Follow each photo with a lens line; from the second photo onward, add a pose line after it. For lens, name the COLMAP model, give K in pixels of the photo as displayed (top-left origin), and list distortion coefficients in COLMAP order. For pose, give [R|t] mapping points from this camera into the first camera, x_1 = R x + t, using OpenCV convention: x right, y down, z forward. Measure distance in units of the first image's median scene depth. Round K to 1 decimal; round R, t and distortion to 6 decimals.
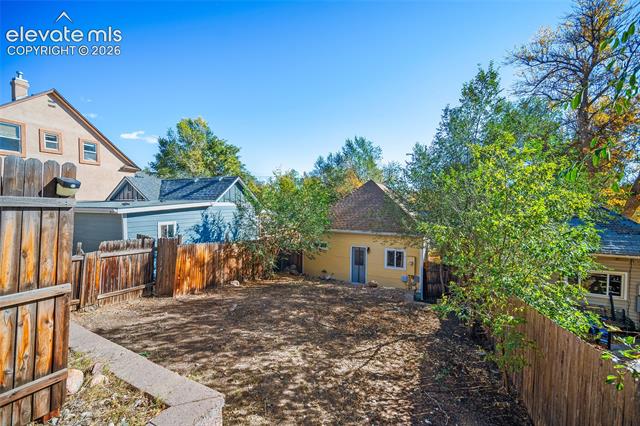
lens RADIAL K [[251.9, 0, 319.4], [0, 251.9, 215.8], [0, 0, 1]] dist [0.000073, -0.000220]
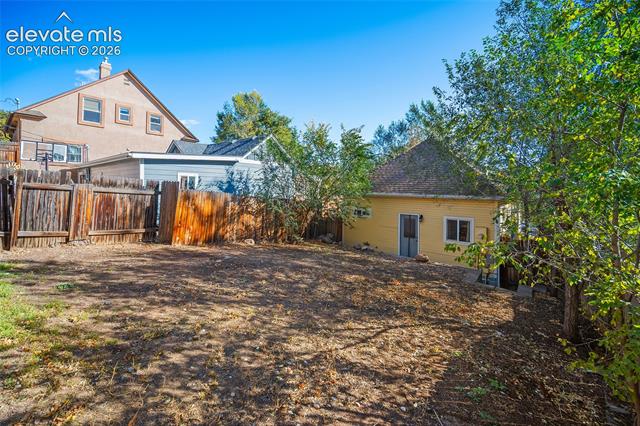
lens RADIAL K [[257.8, 0, 319.8], [0, 257.8, 192.6], [0, 0, 1]] dist [-0.004177, -0.000591]
pose [[0.961307, 0.004944, -0.275435, 0.131123], [-0.016218, 0.999121, -0.038667, 0.108483], [0.275001, 0.041638, 0.960542, 0.164945]]
